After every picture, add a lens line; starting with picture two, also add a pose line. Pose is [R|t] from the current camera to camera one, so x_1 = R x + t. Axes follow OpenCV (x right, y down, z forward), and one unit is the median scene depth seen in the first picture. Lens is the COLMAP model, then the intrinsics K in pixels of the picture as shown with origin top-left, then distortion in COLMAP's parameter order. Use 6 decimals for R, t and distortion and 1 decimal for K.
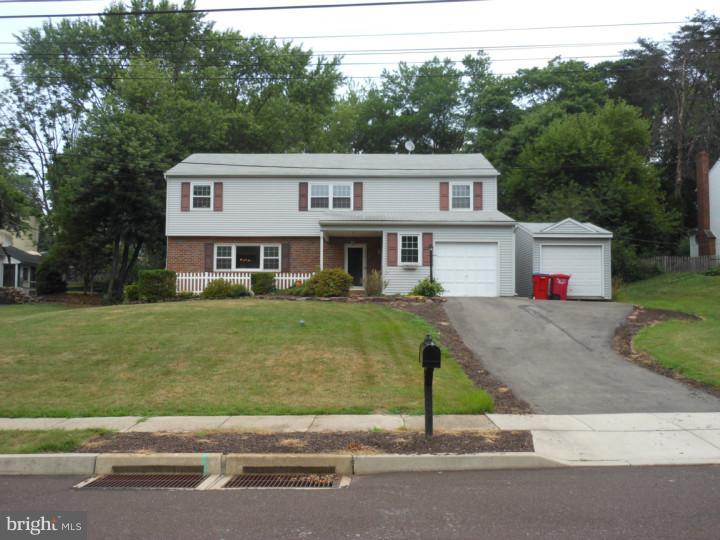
lens RADIAL K [[586.9, 0, 358.9], [0, 586.9, 266.6], [0, 0, 1]] dist [0.004194, -0.017091]
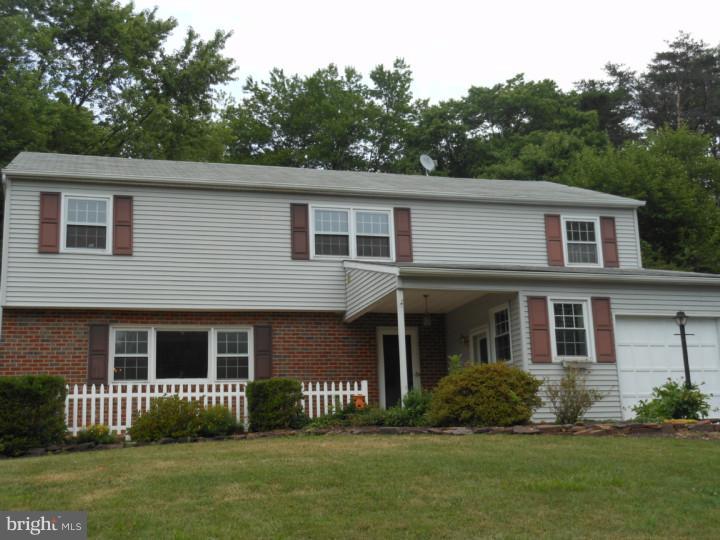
lens RADIAL K [[874.0, 0, 360.4], [0, 874.0, 273.6], [0, 0, 1]] dist [0.018657, 0.000000]
pose [[0.966518, 0.020371, 0.255789, -0.233043], [0.016207, 0.990007, -0.140083, 0.020441], [-0.256087, 0.139539, 0.956529, 0.282195]]
